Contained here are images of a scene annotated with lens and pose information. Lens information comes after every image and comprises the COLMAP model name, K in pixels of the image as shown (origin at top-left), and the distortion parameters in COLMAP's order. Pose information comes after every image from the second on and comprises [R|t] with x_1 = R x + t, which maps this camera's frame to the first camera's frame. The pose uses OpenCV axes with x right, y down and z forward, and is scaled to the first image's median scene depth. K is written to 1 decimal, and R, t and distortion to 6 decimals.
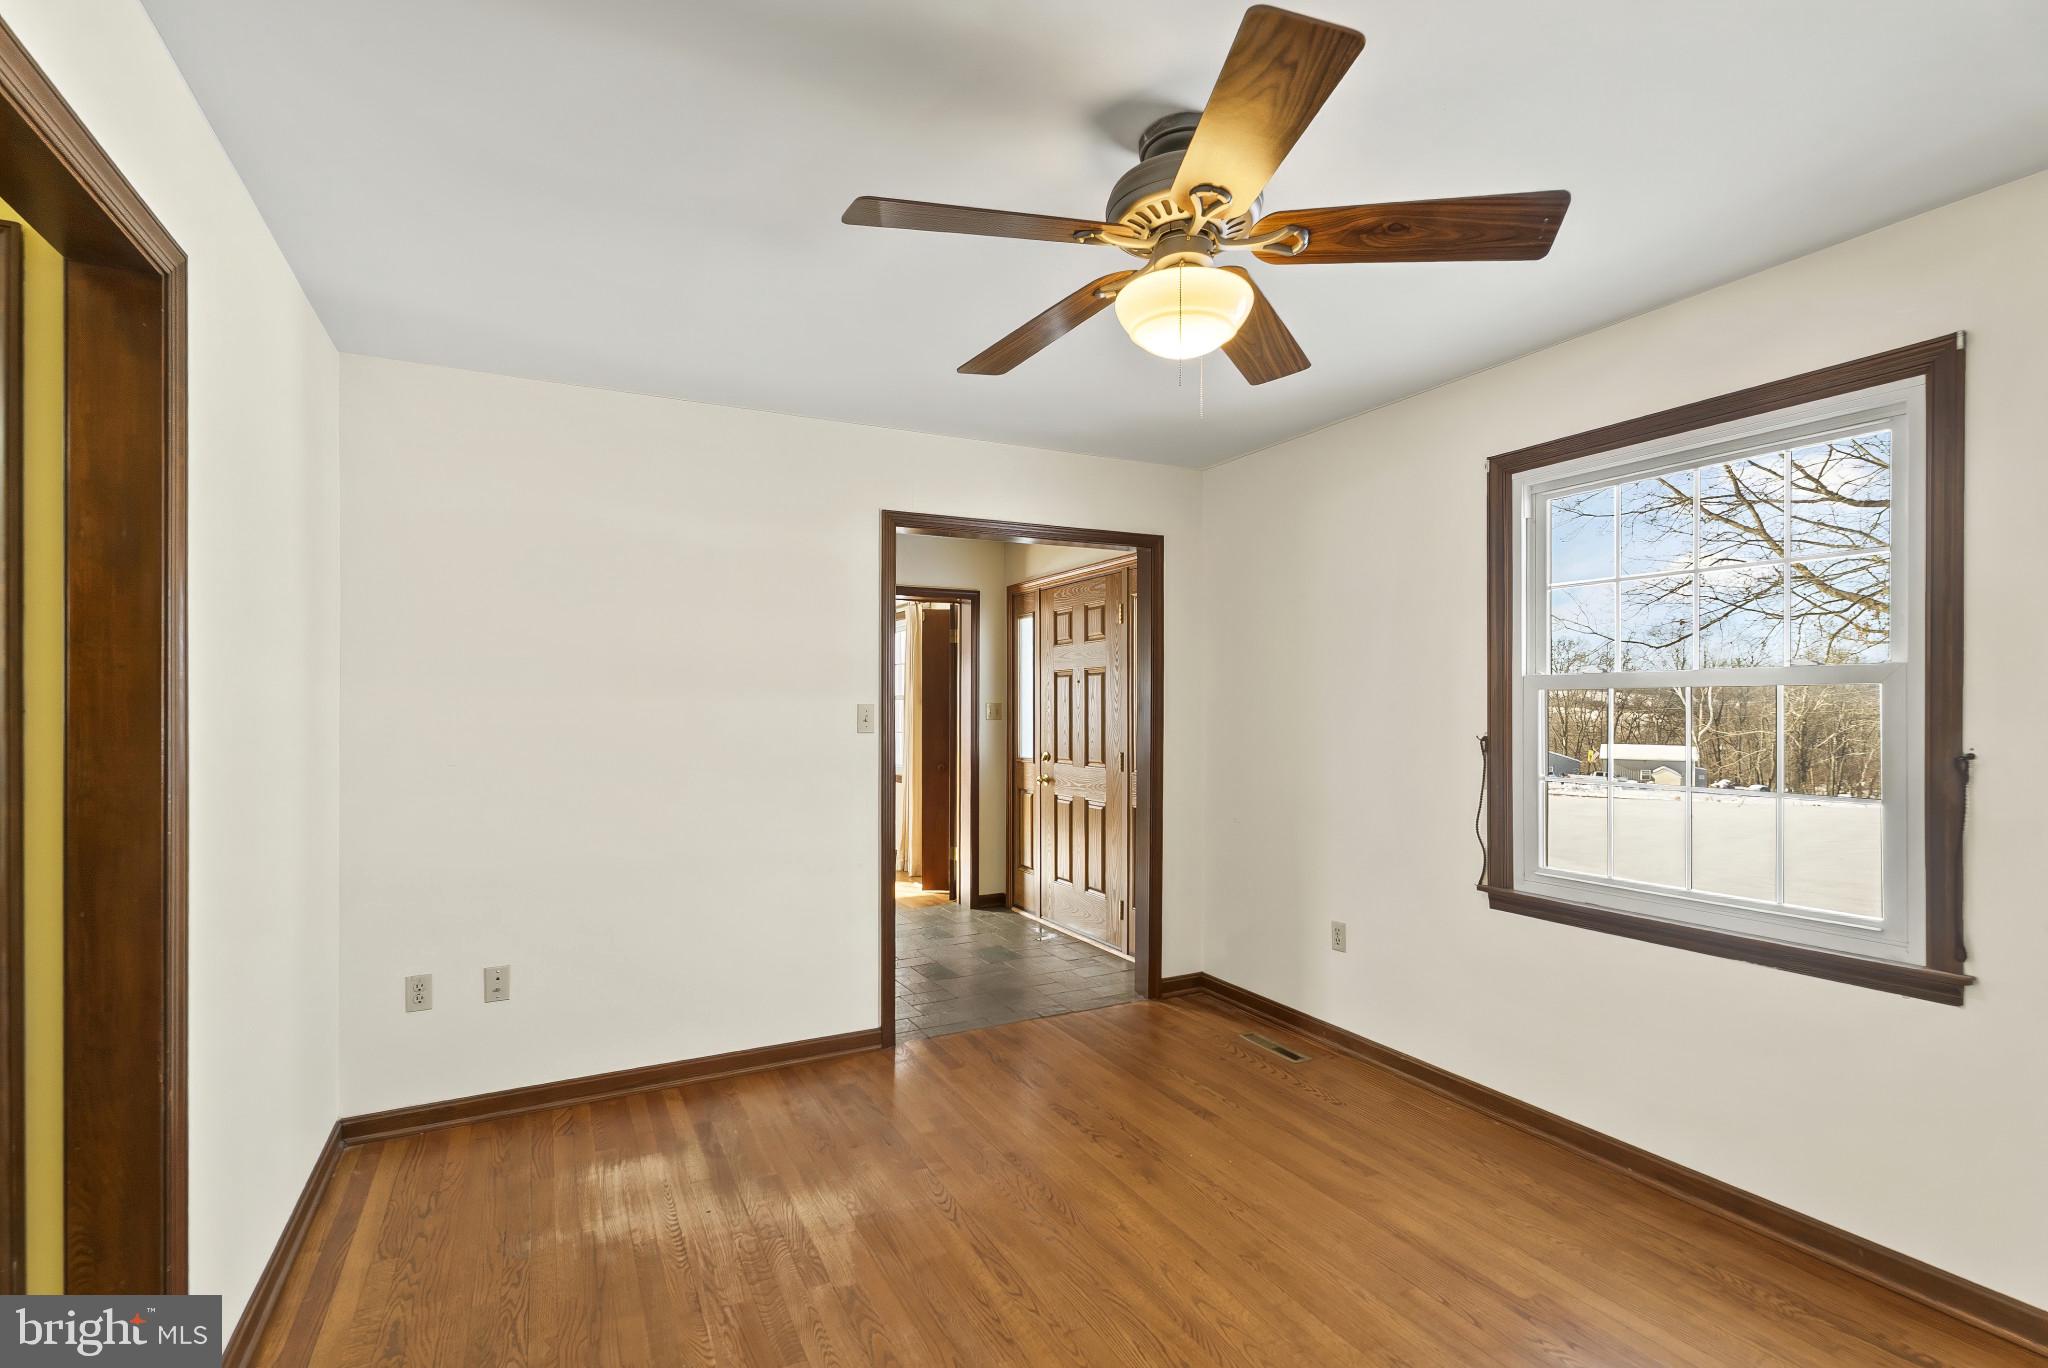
lens RADIAL K [[941.4, 0, 1020.7], [0, 941.4, 704.5], [0, 0, 1]] dist [0.025332, -0.000043]
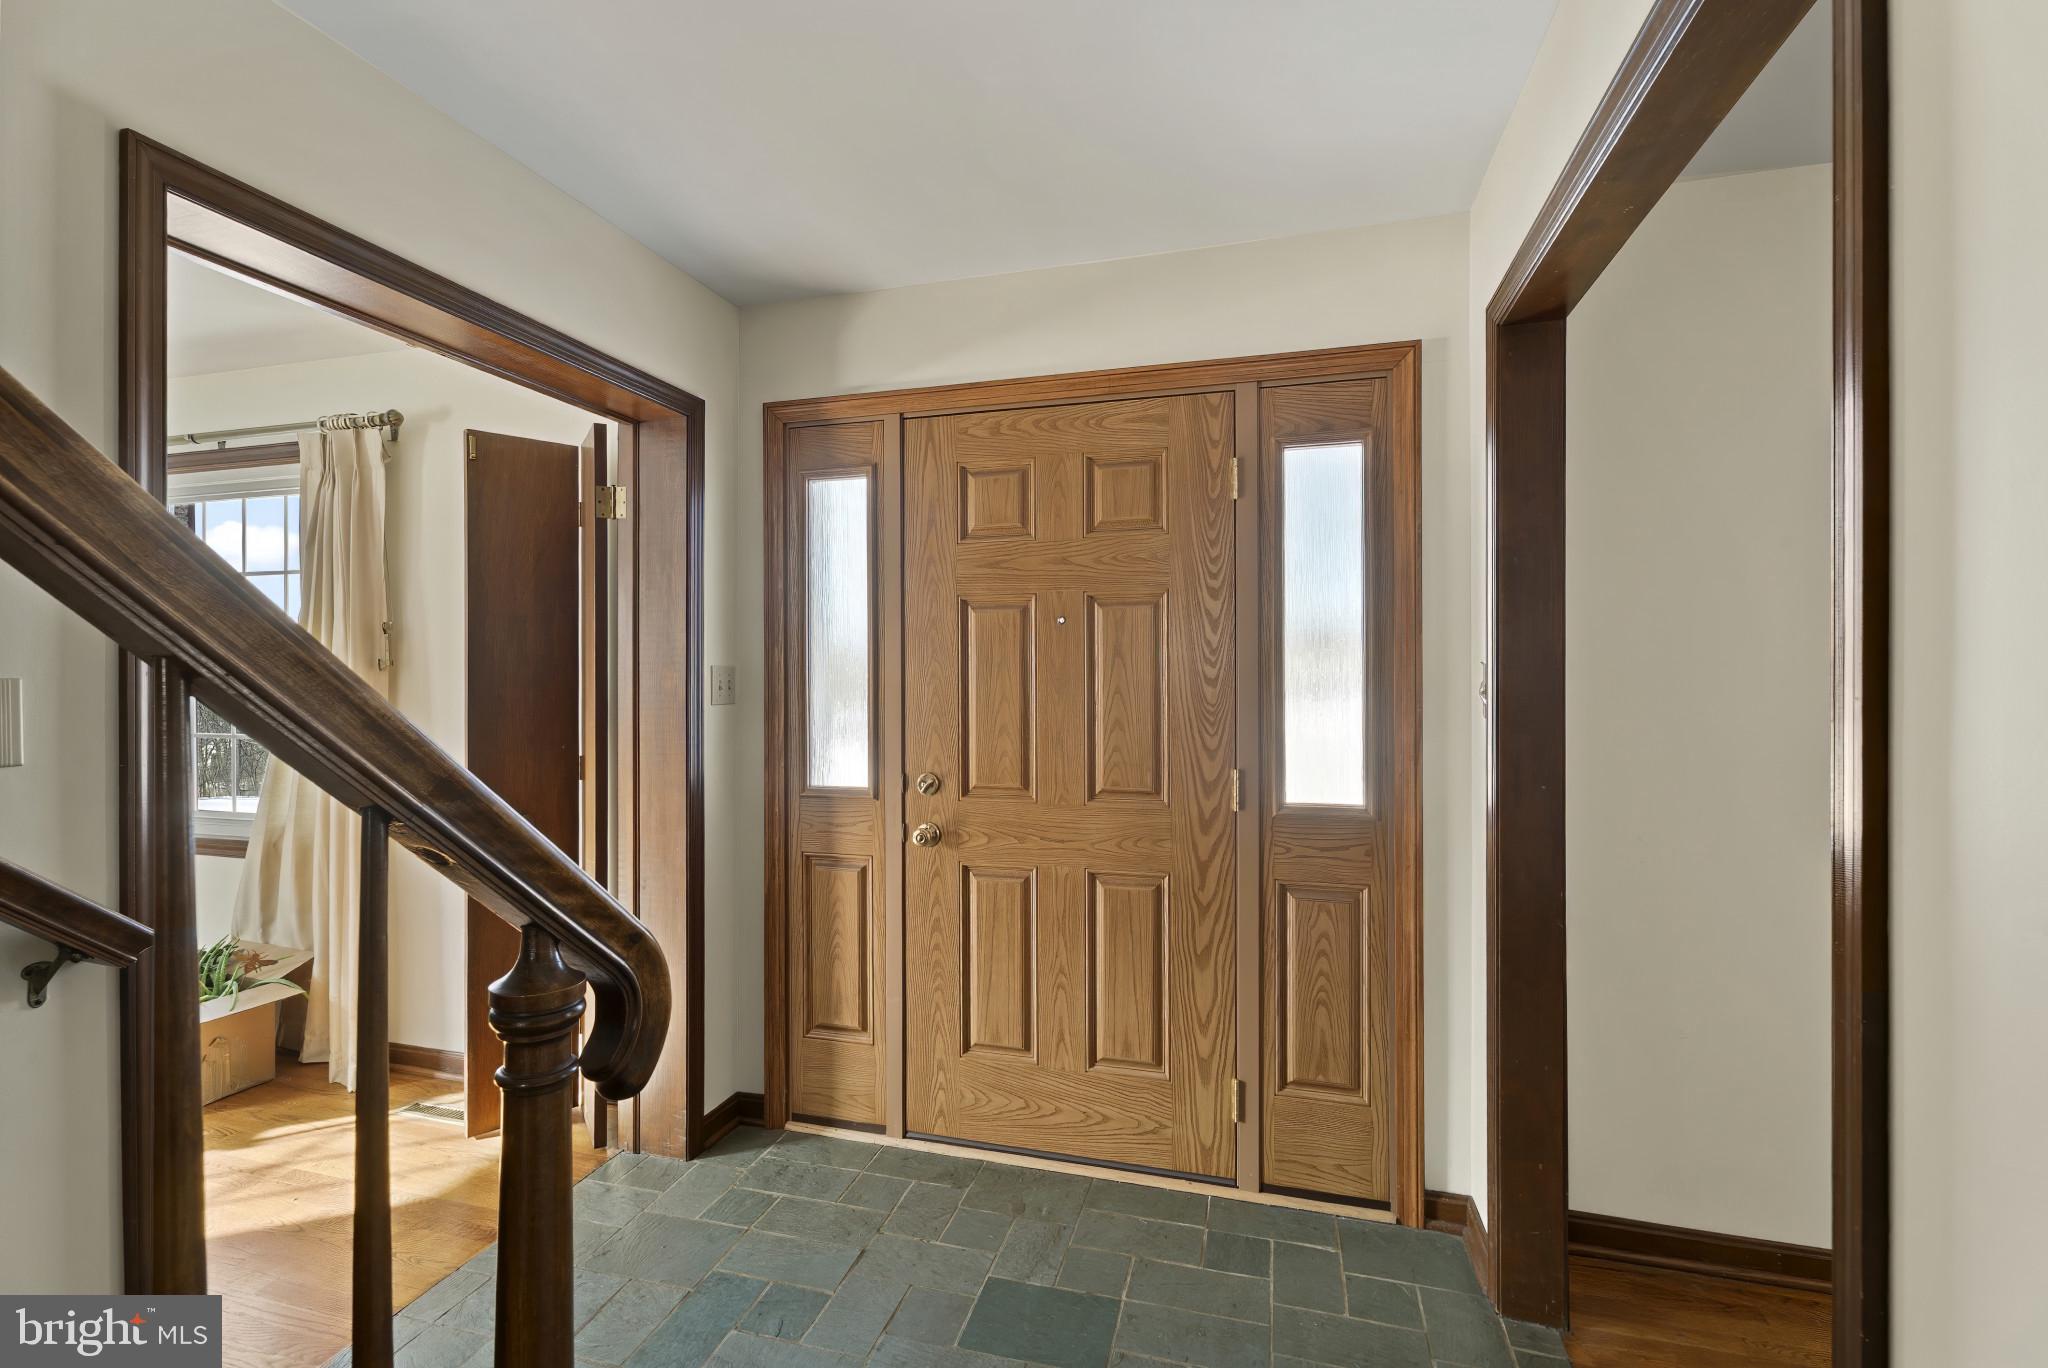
lens RADIAL K [[923.3, 0, 1022.8], [0, 923.3, 678.9], [0, 0, 1]] dist [0.000416, -0.000049]
pose [[0.690107, -0.002071, 0.723704, -0.418435], [-0.001859, 0.999988, 0.004635, 0.004085], [-0.723705, -0.004544, 0.690095, 1.038078]]
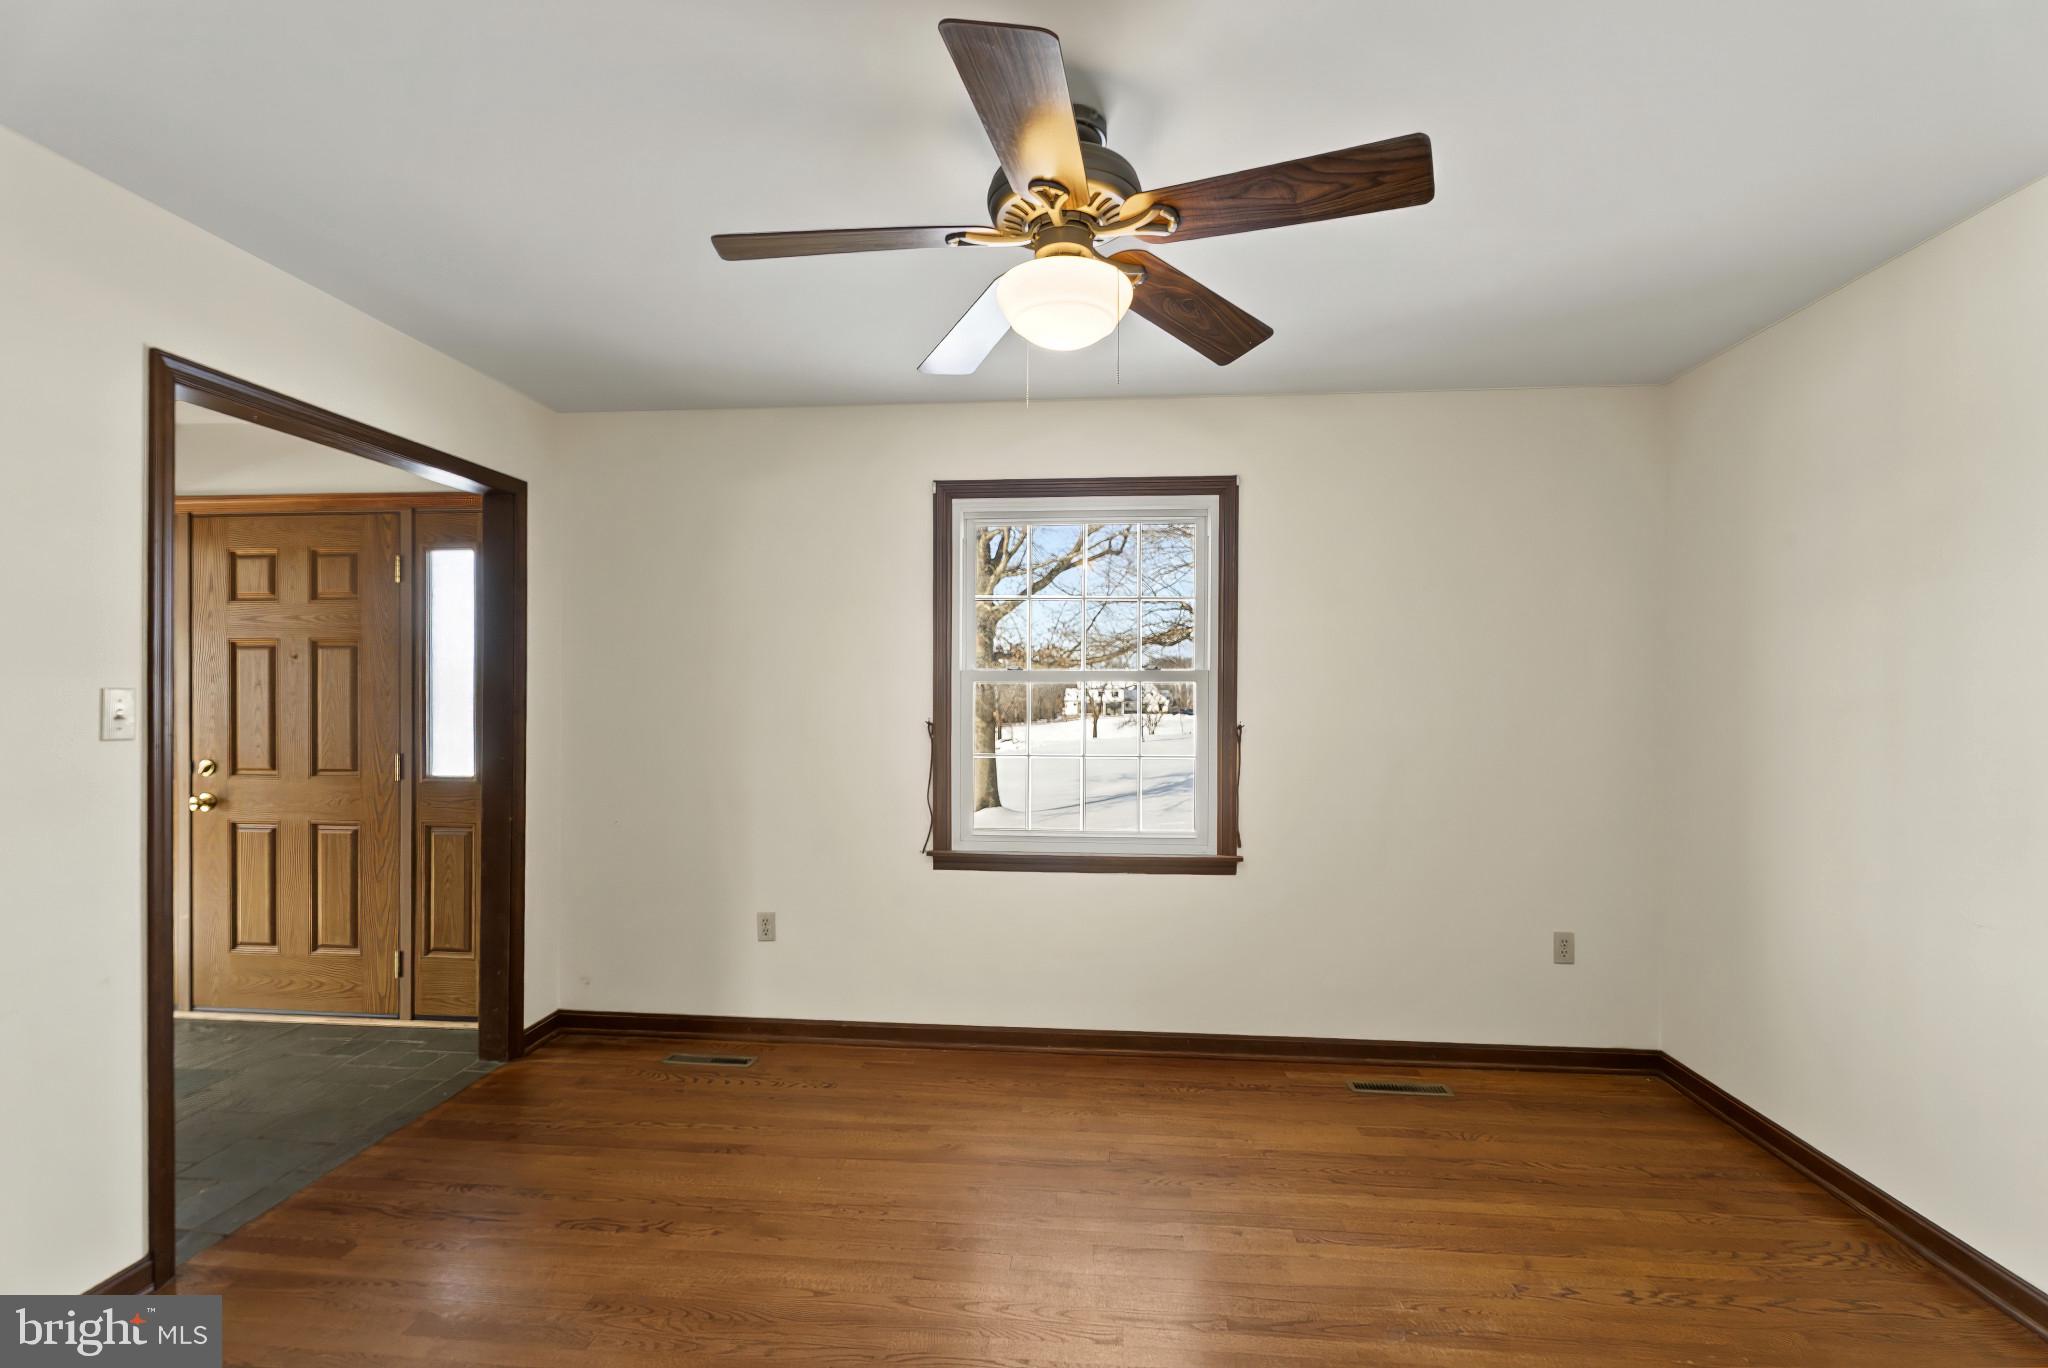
lens RADIAL K [[921.4, 0, 1031.4], [0, 921.4, 693.6], [0, 0, 1]] dist [0.001205, 0.000292]
pose [[0.539589, 0.000618, 0.841928, -0.328611], [-0.006379, 0.999974, 0.003354, -0.004078], [-0.841904, -0.007181, 0.539579, 0.247708]]
